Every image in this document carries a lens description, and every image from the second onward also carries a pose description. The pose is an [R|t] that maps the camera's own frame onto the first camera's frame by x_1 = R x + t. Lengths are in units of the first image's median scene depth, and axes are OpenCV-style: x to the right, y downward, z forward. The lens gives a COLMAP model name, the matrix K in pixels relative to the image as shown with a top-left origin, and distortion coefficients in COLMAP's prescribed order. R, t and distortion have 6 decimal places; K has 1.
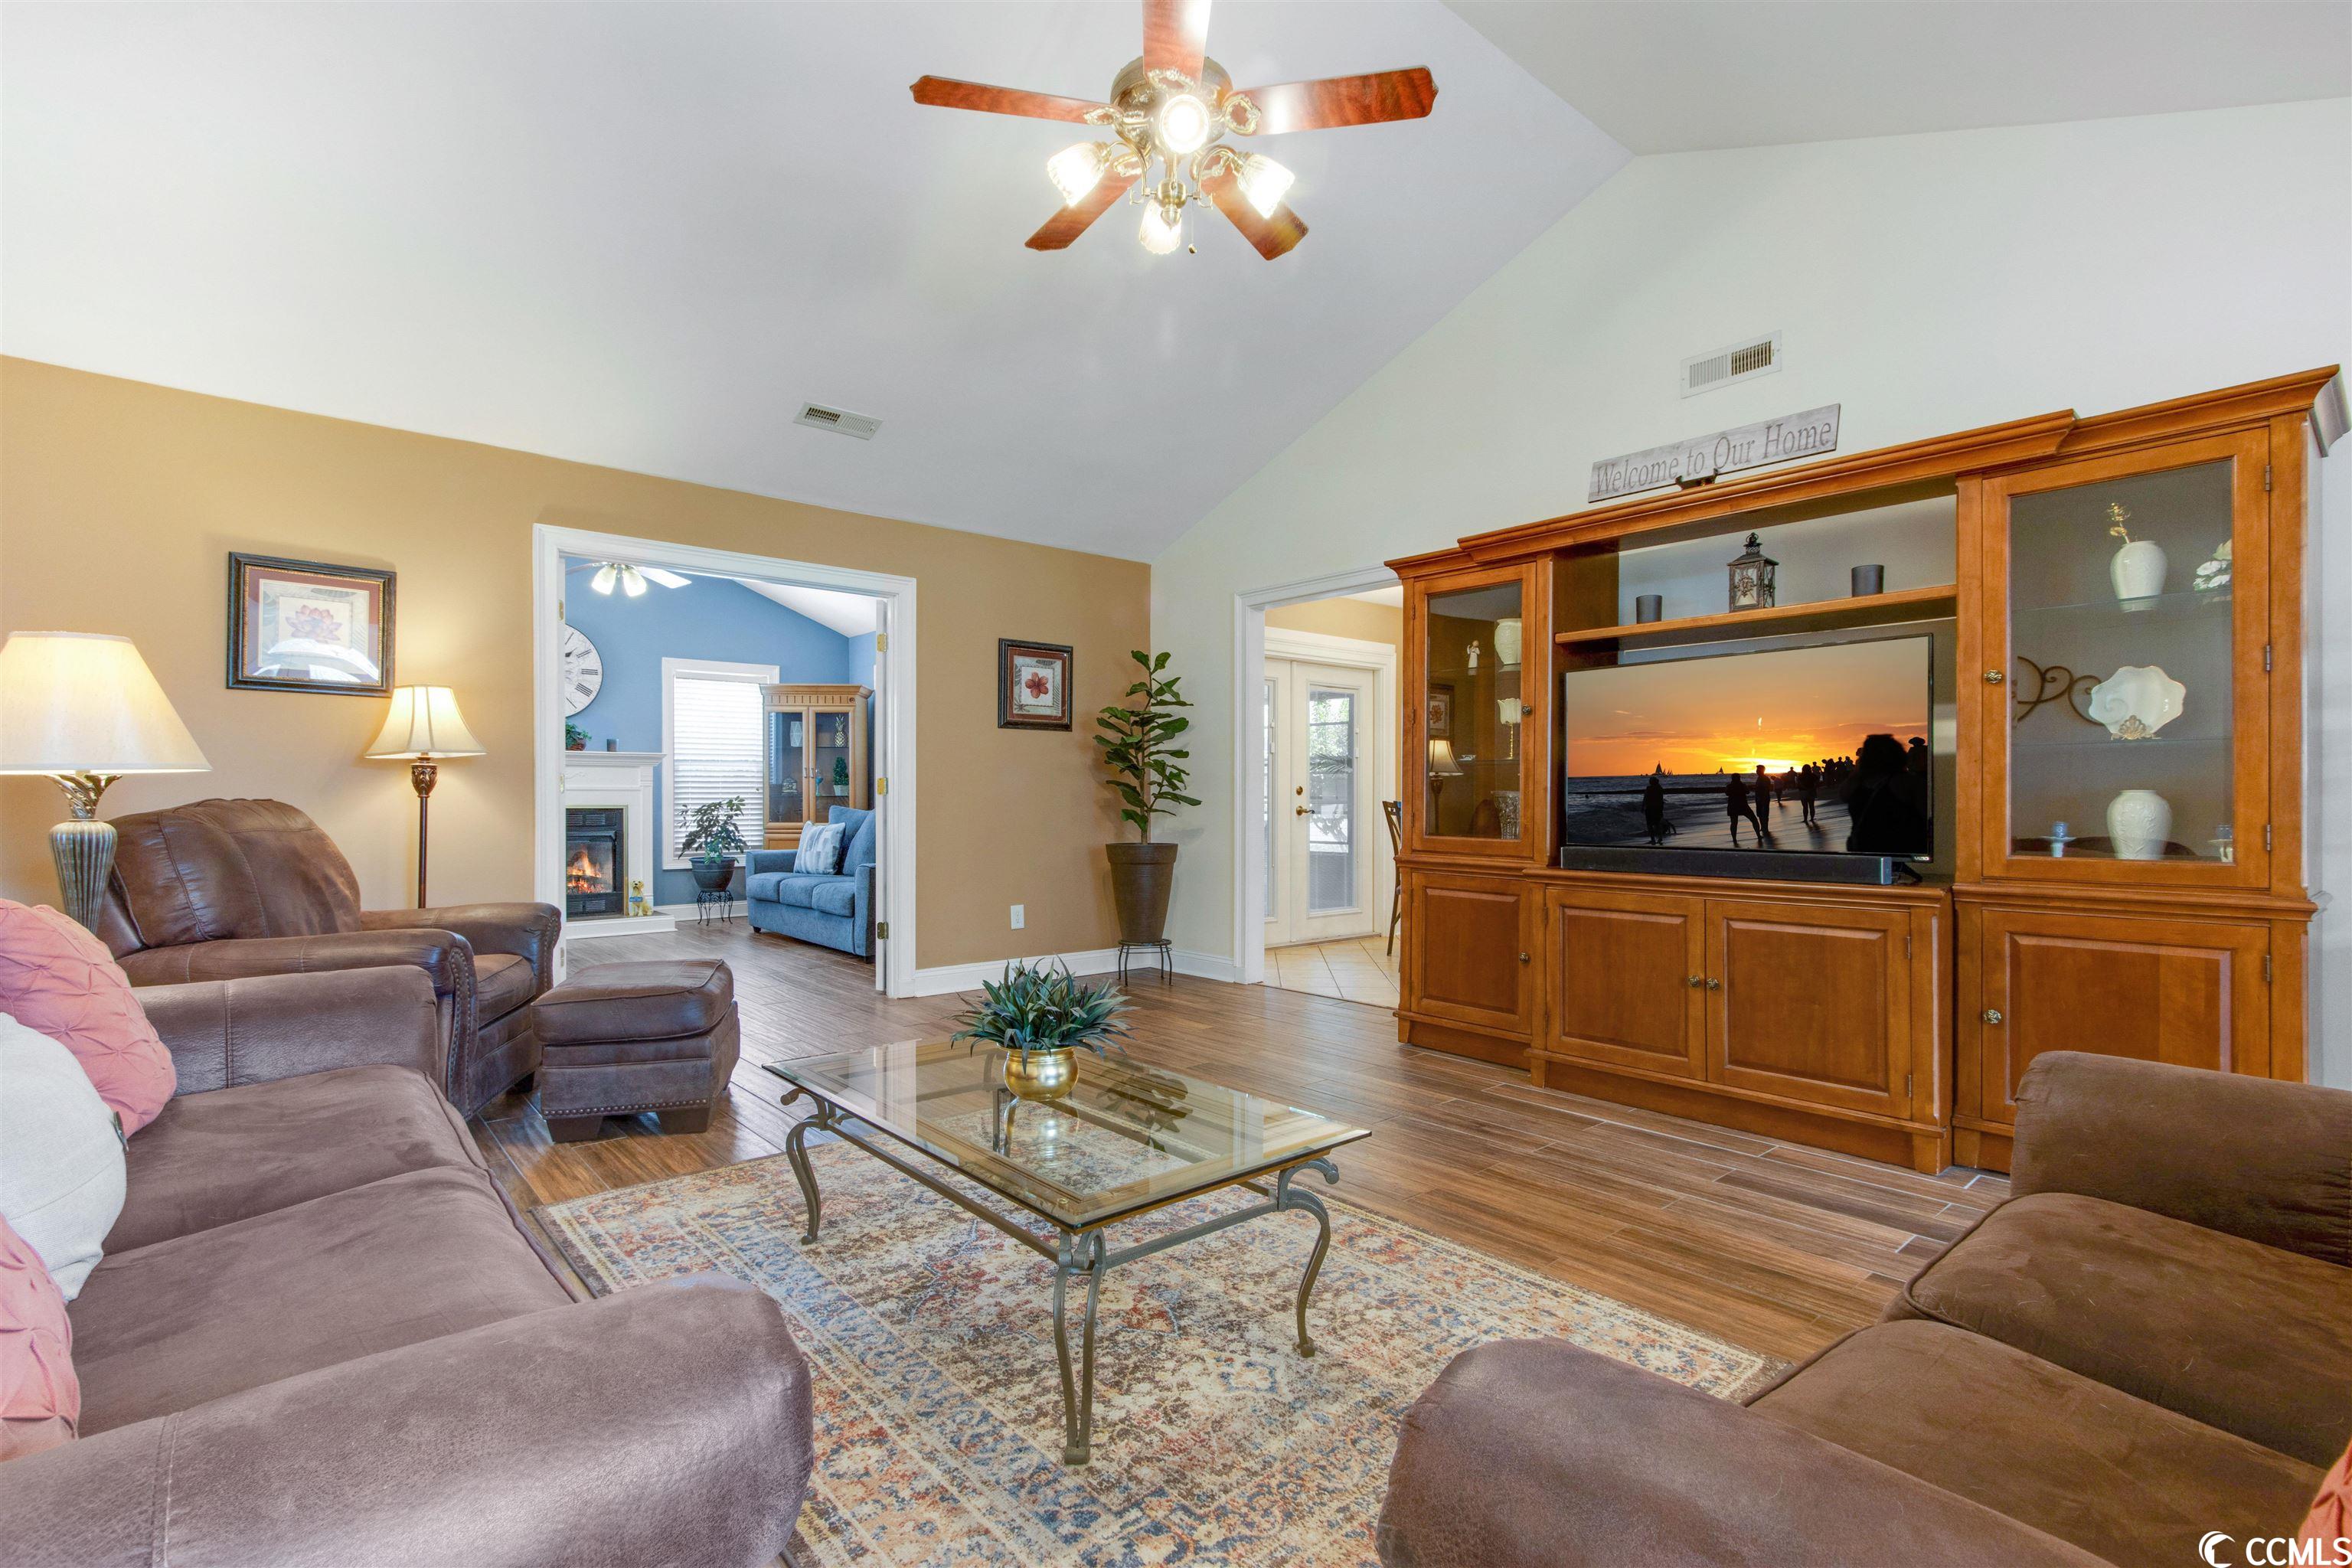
lens RADIAL K [[1060.7, 0, 1222.5], [0, 1060.7, 792.4], [0, 0, 1]] dist [-0.001138, -0.000197]
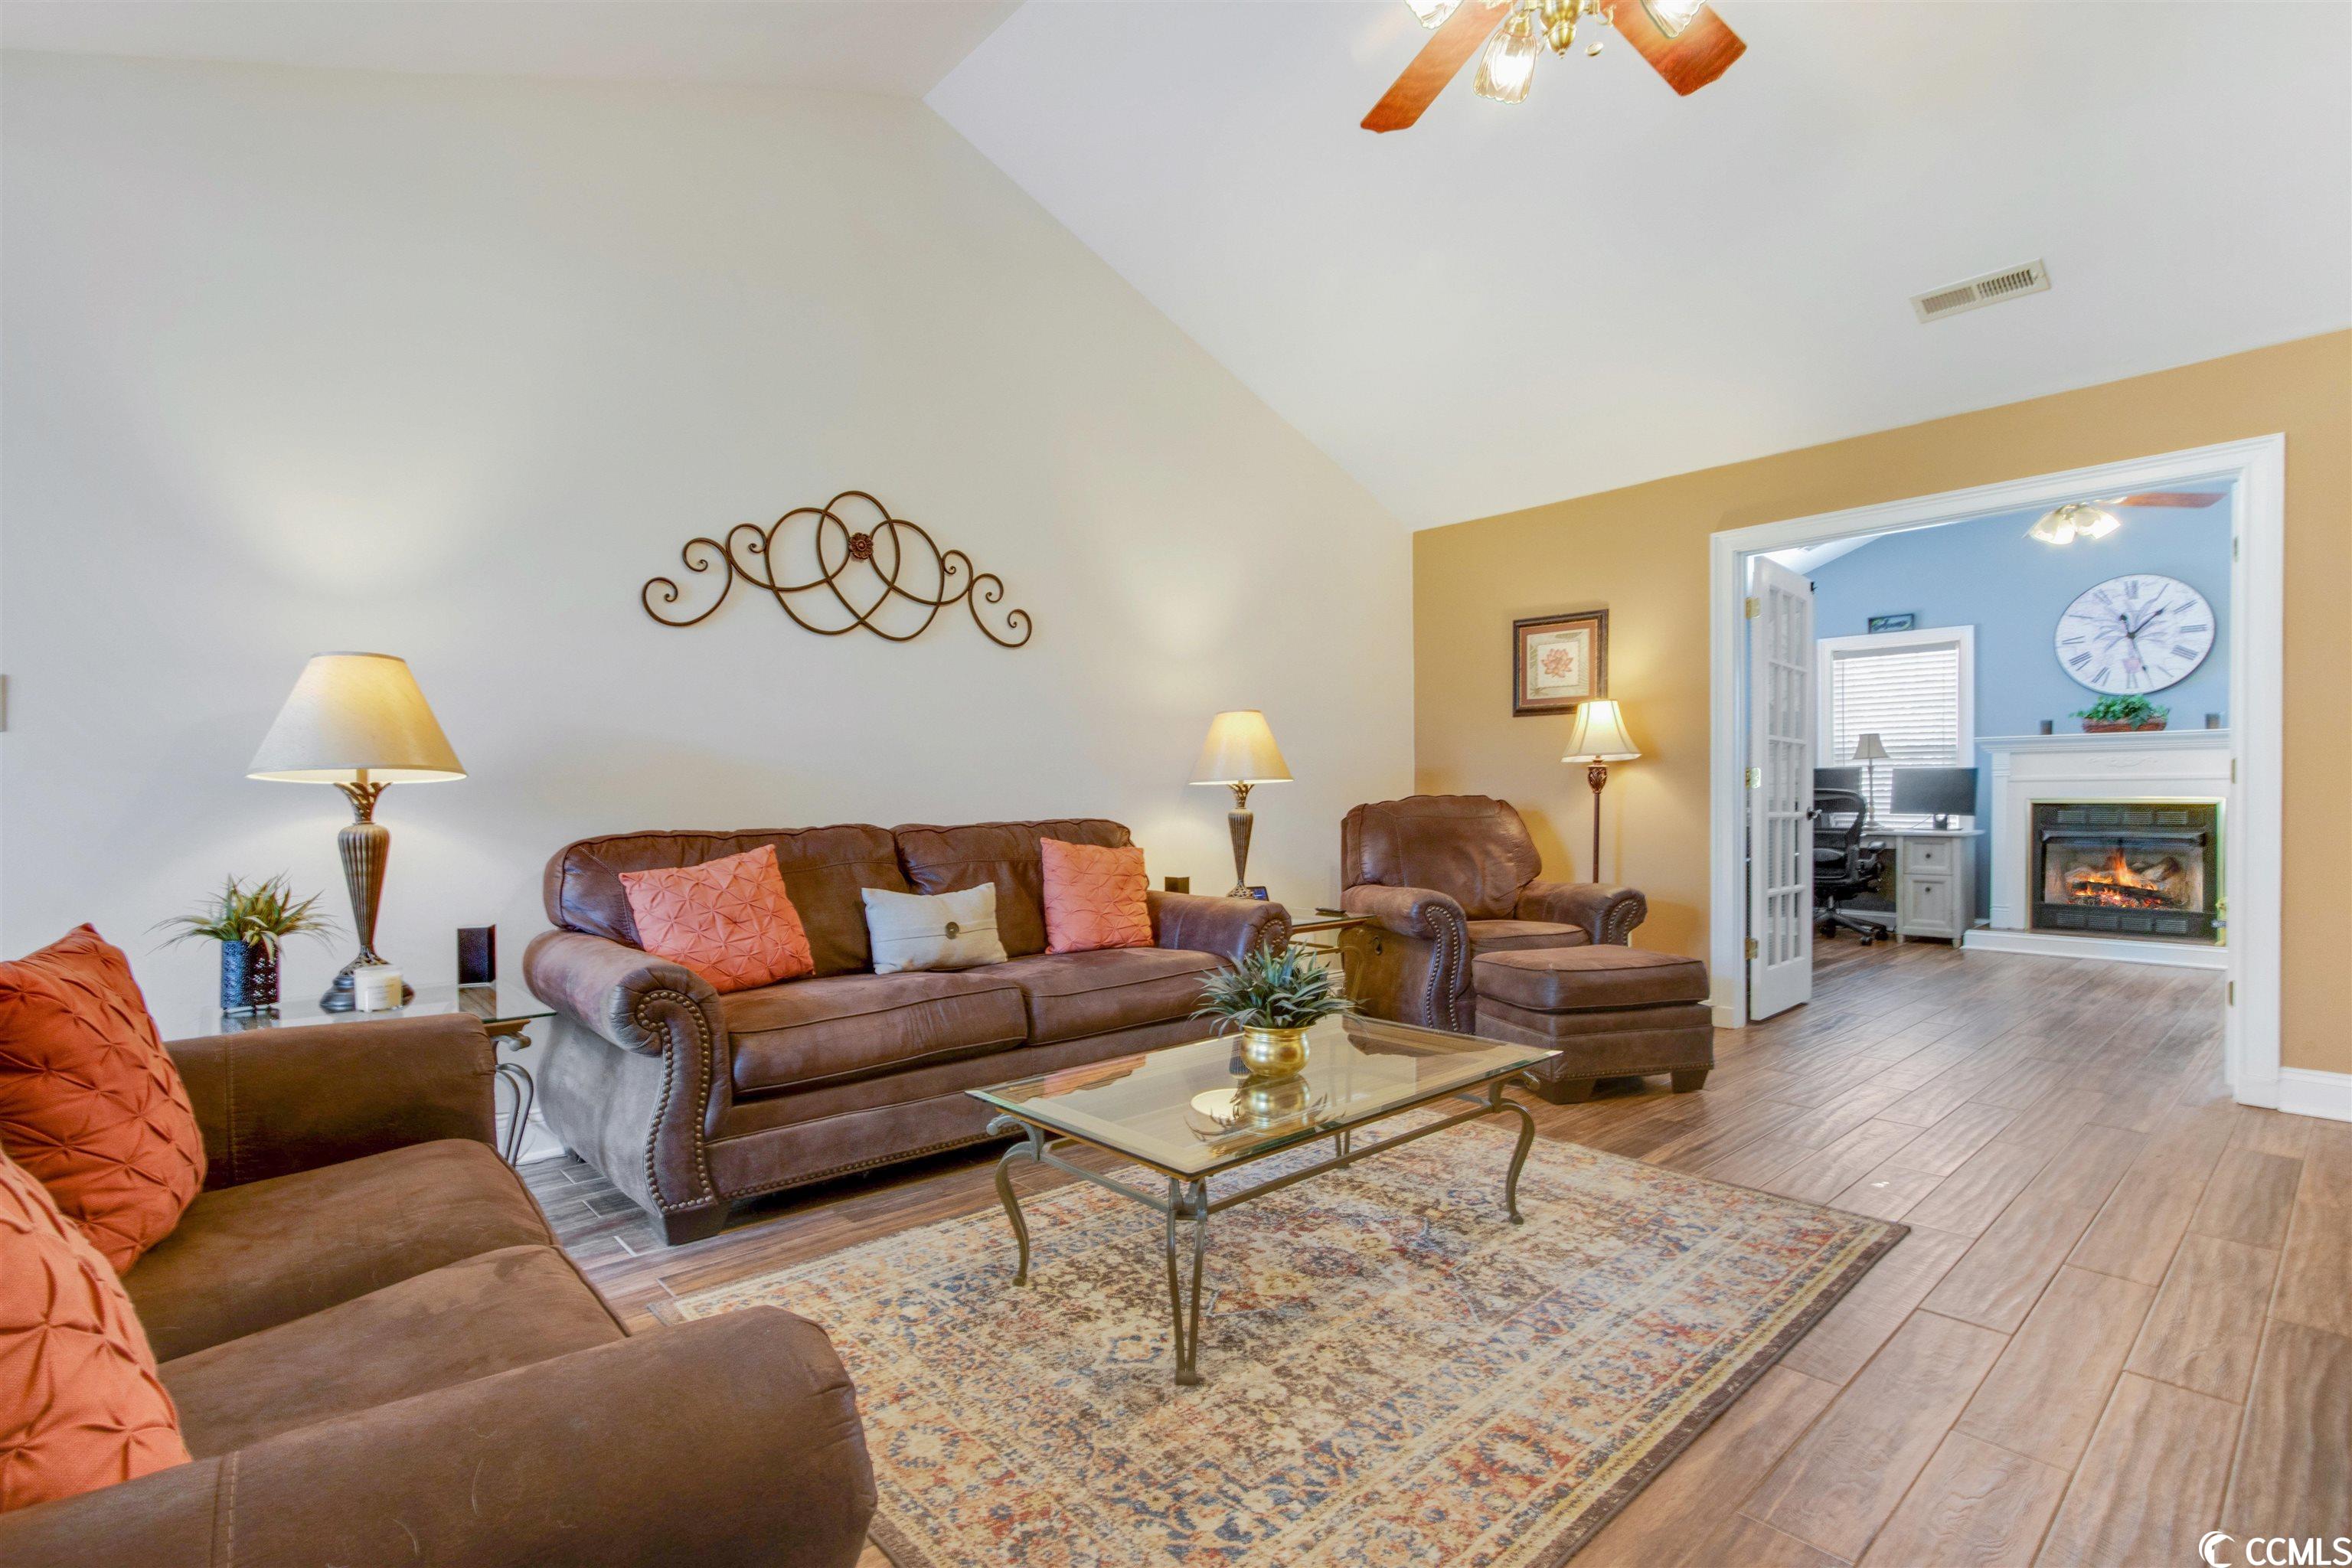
lens RADIAL K [[1054.4, 0, 1069.8], [0, 1054.4, 809.0], [0, 0, 1]] dist [-0.000247, -0.000726]
pose [[-0.019760, 0.011226, -0.999742, 0.800228], [0.012274, 0.999864, 0.010985, 0.003954], [0.999729, -0.012054, -0.019895, 0.725881]]
